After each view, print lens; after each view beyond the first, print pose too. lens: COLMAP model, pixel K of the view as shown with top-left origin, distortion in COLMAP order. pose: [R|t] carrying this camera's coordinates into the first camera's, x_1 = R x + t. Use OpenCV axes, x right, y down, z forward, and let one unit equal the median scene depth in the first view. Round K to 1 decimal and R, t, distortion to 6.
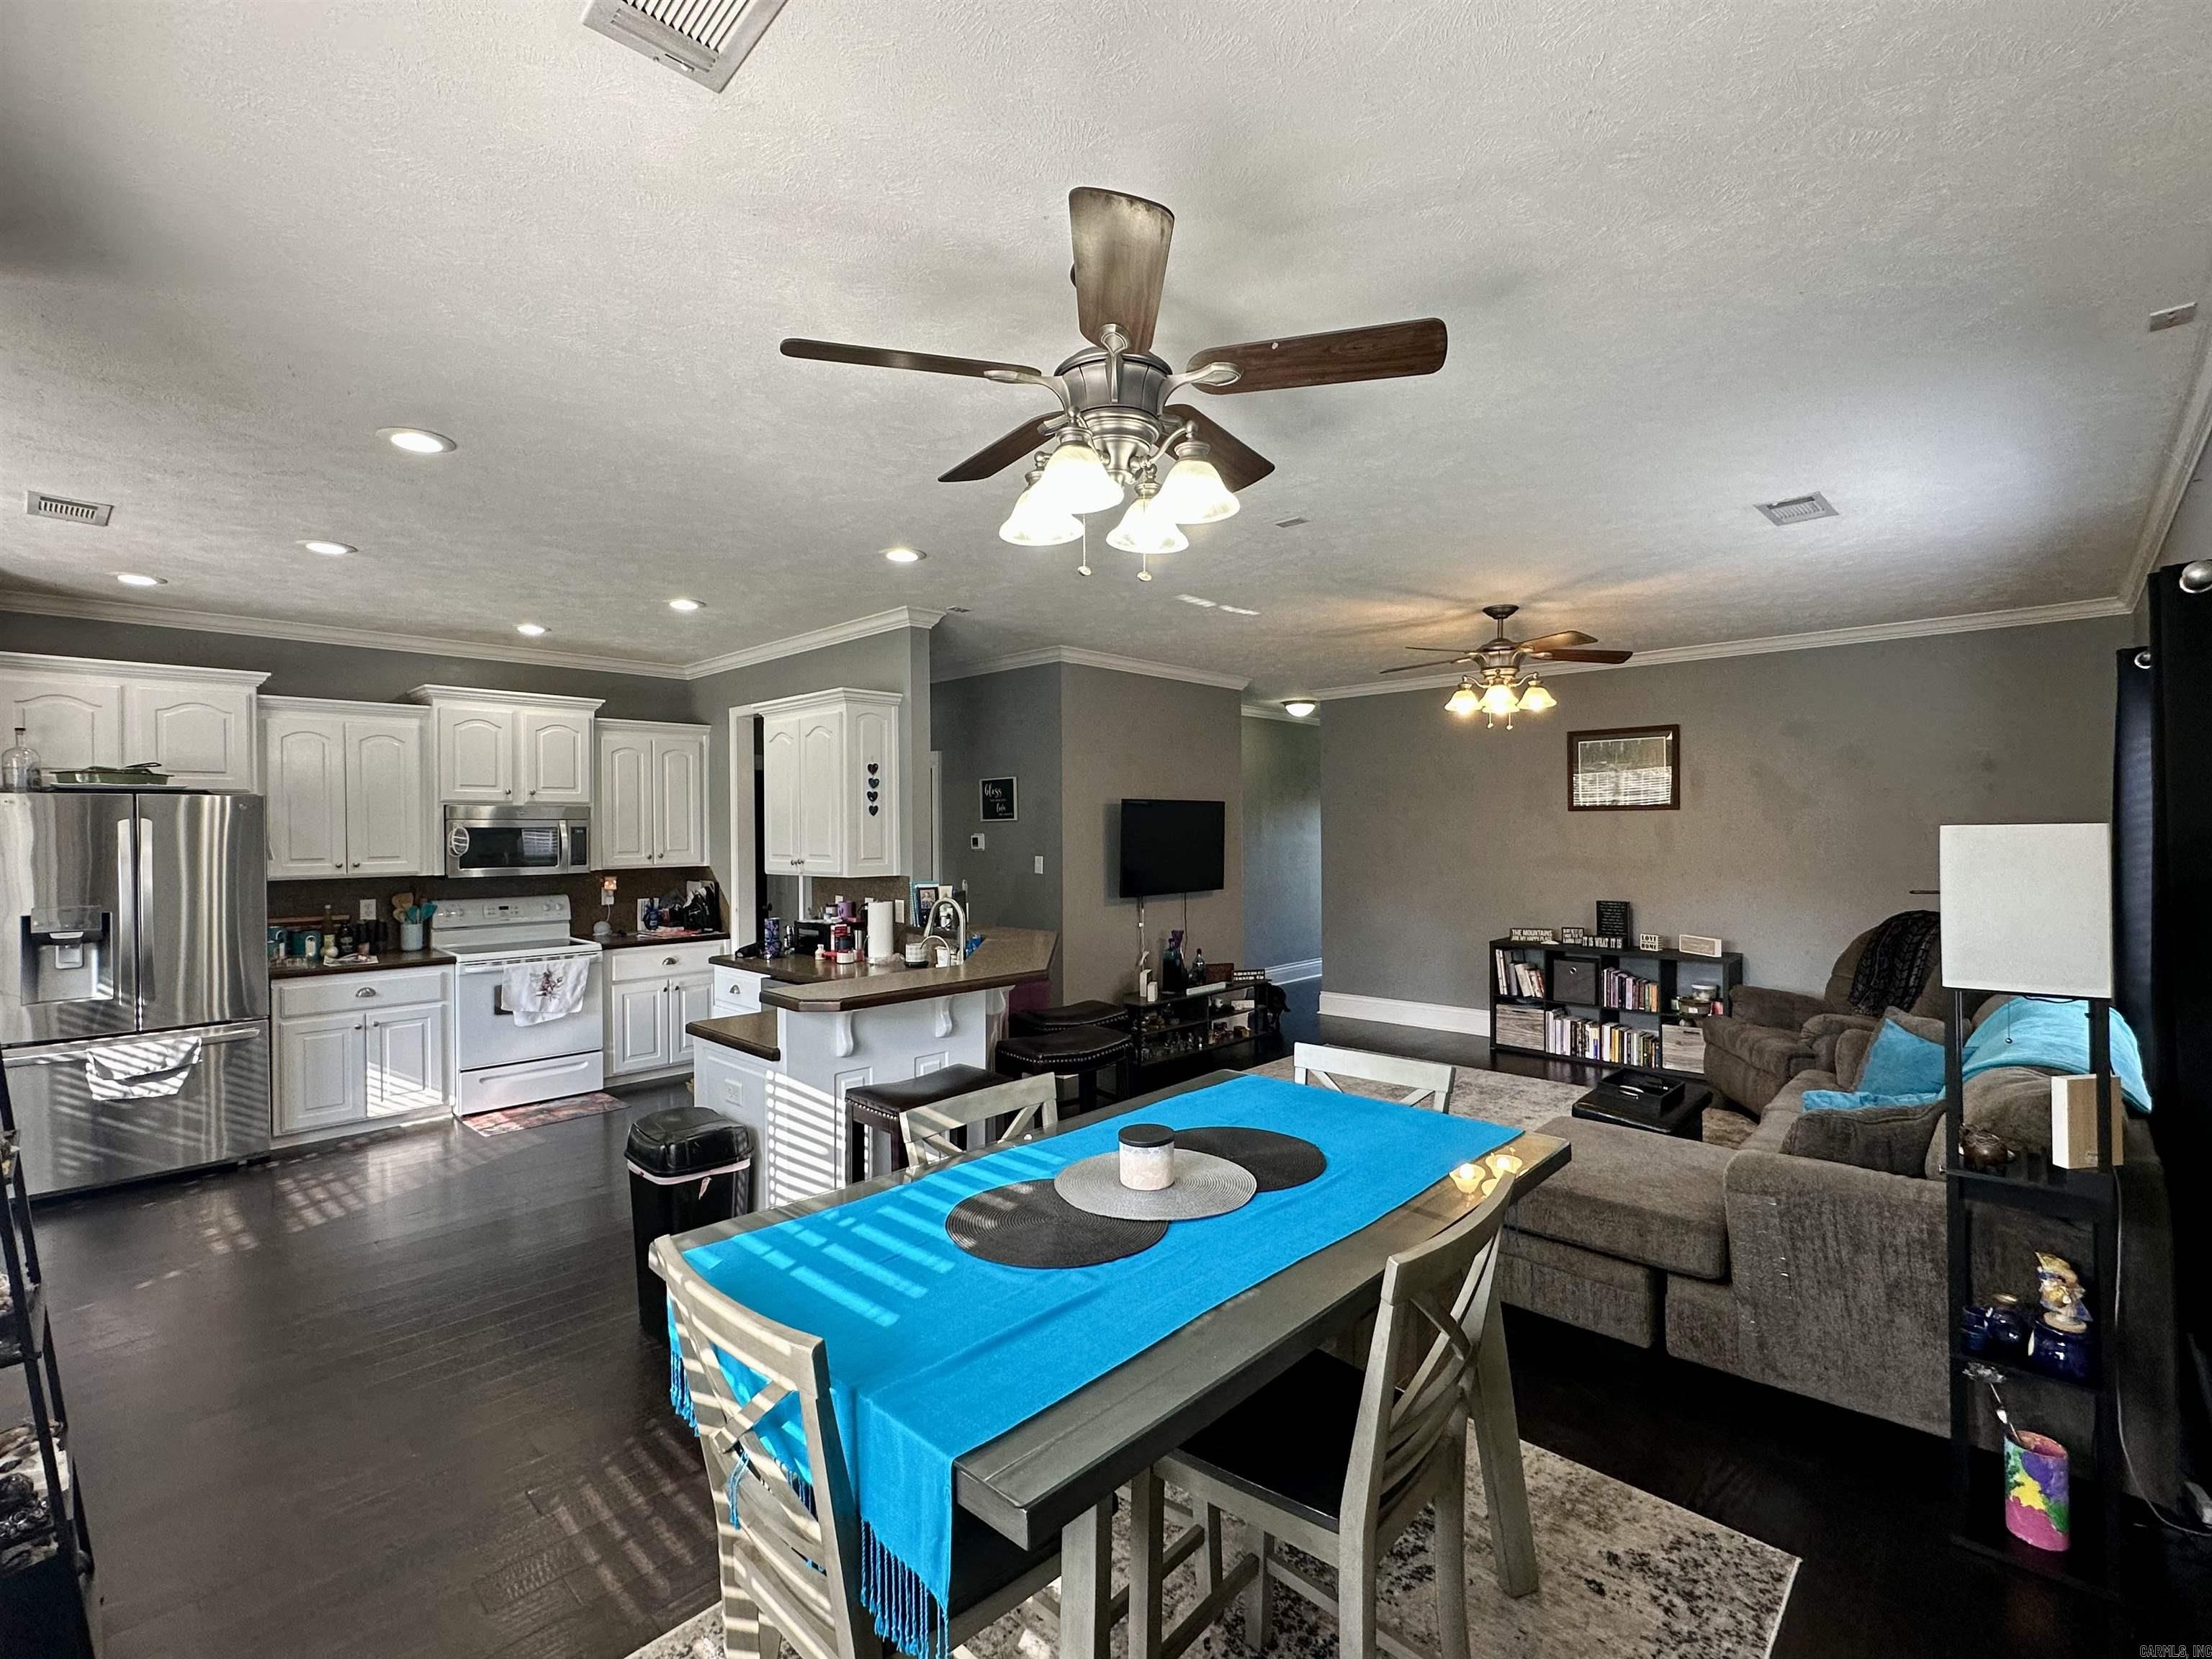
lens RADIAL K [[997.8, 0, 1106.0], [0, 997.8, 829.5], [0, 0, 1]] dist [-0.000564, 0.000001]
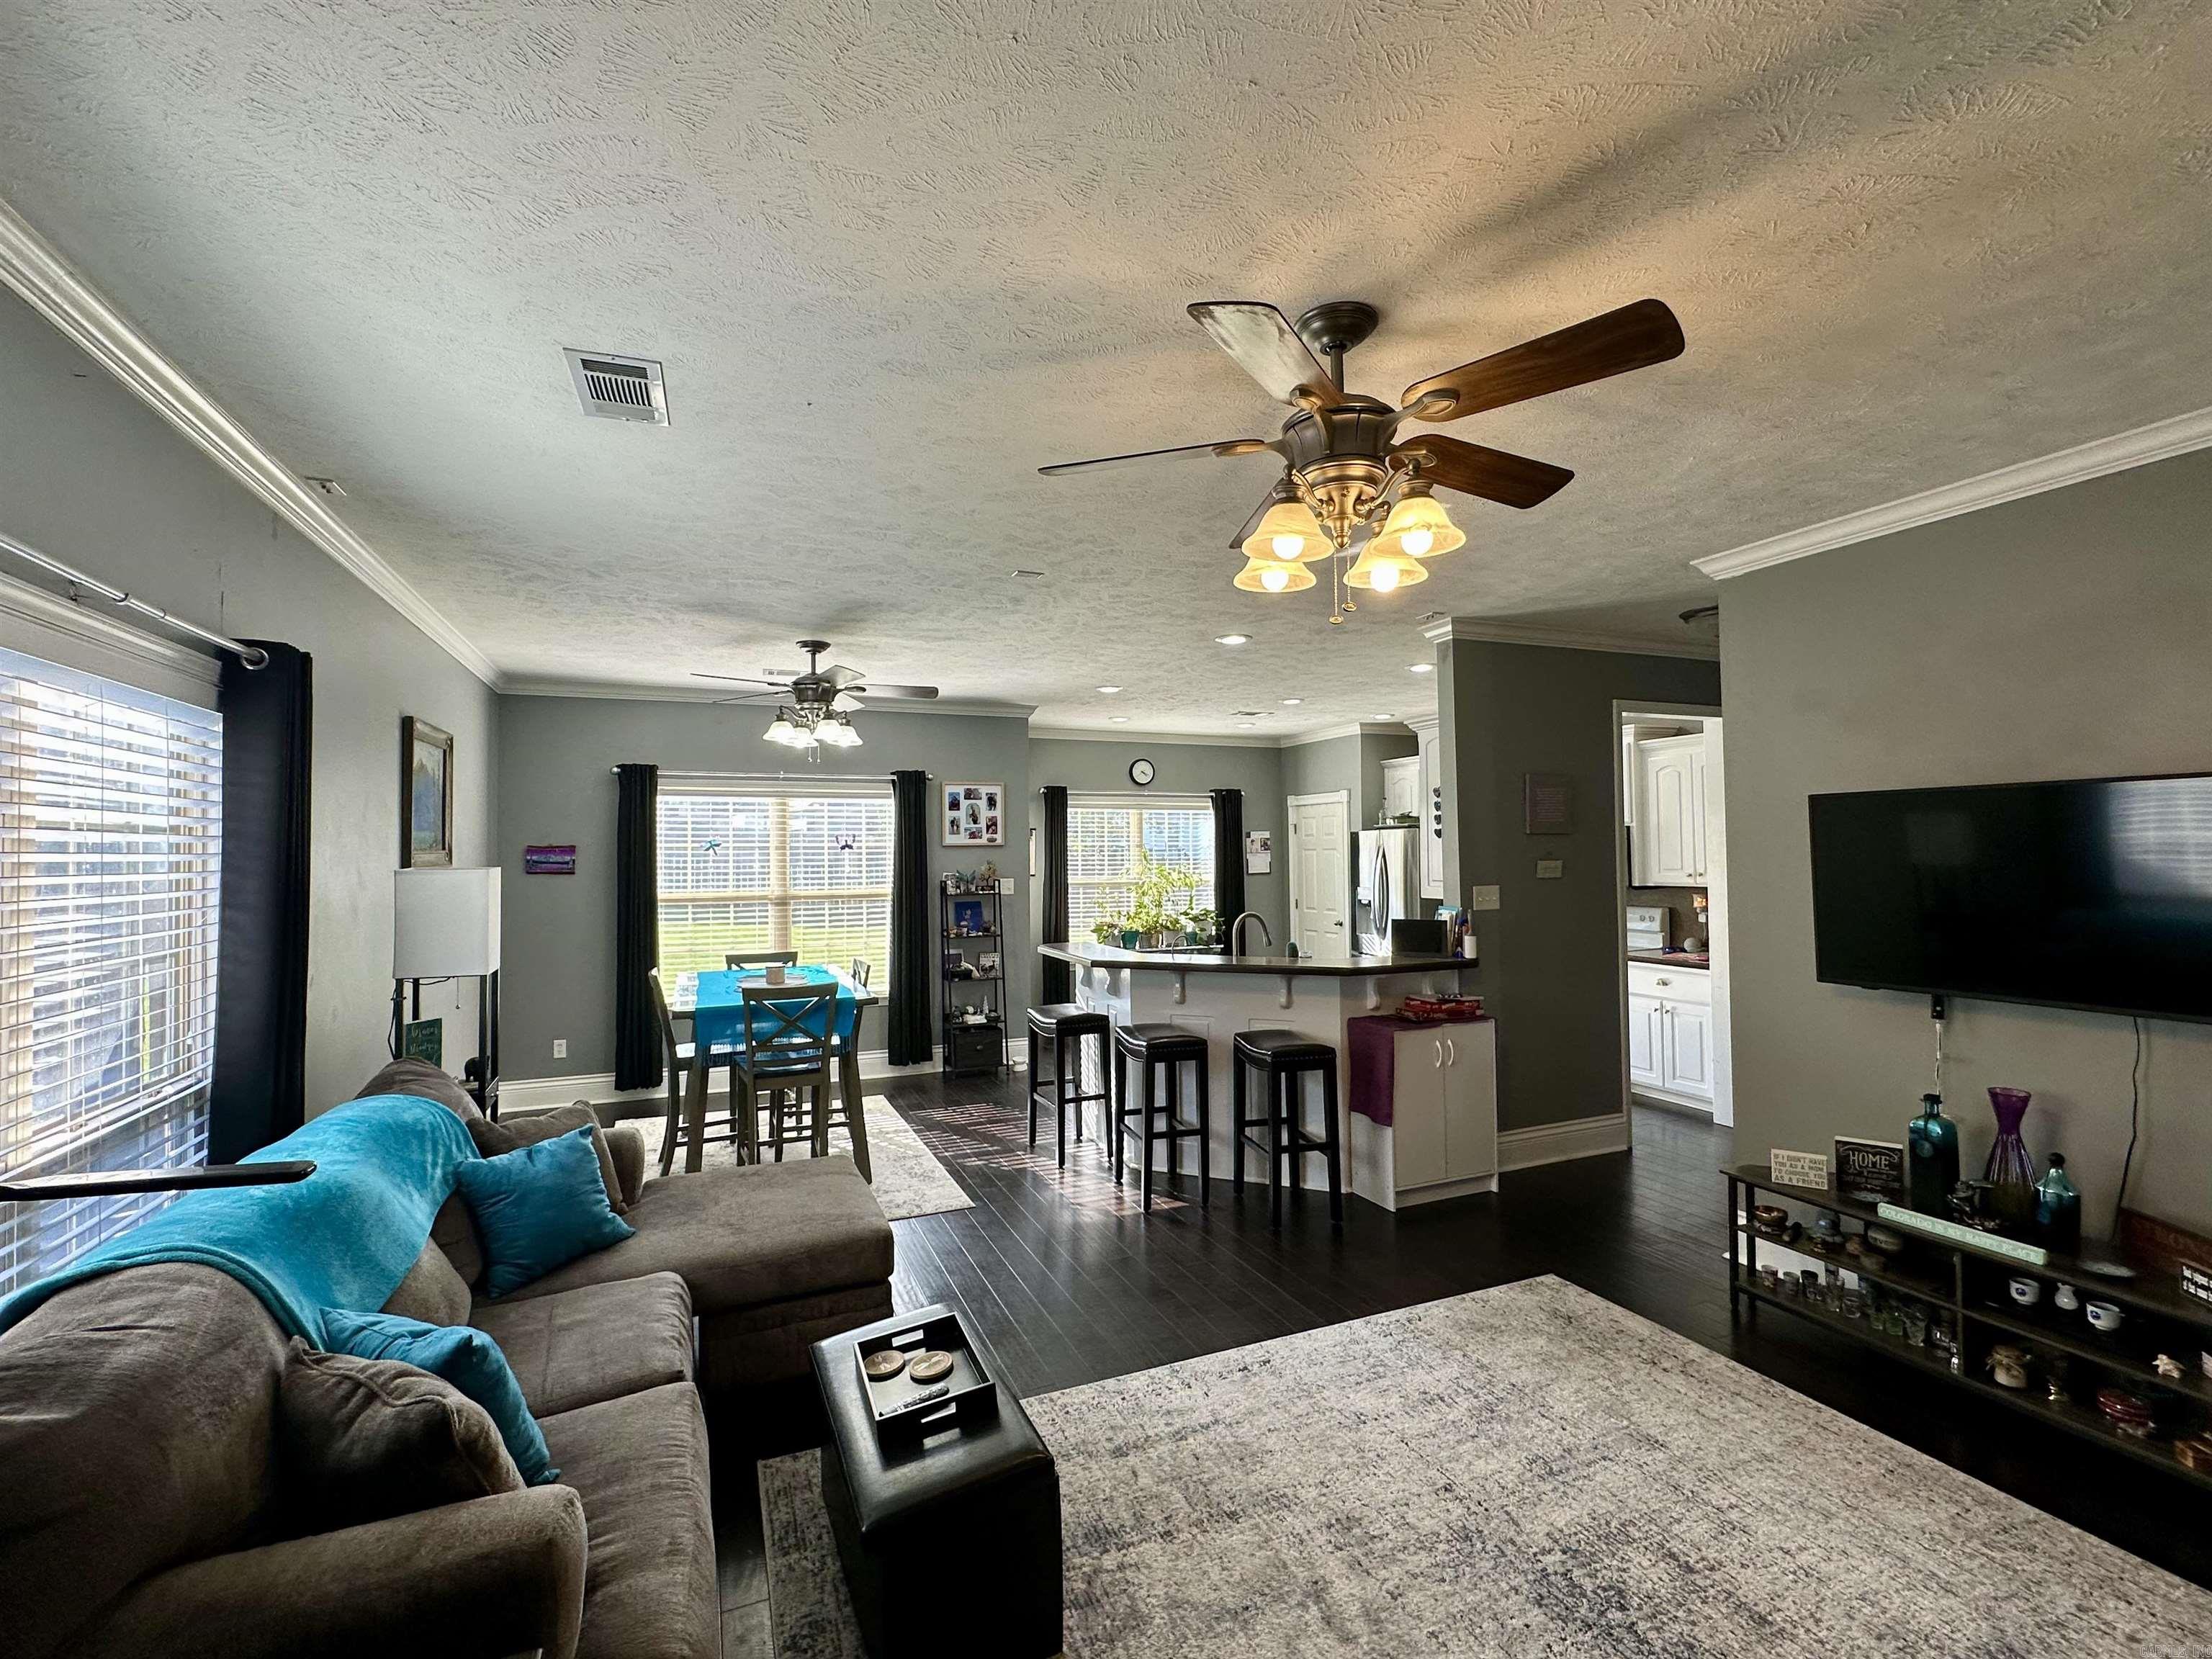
lens RADIAL K [[990.7, 0, 1105.0], [0, 990.7, 823.4], [0, 0, 1]] dist [0.000211, 0.000122]
pose [[-0.399721, -0.015145, -0.916512, 0.746524], [0.009262, 0.999746, -0.020560, -0.012264], [0.916590, -0.016707, -0.399479, 0.999811]]
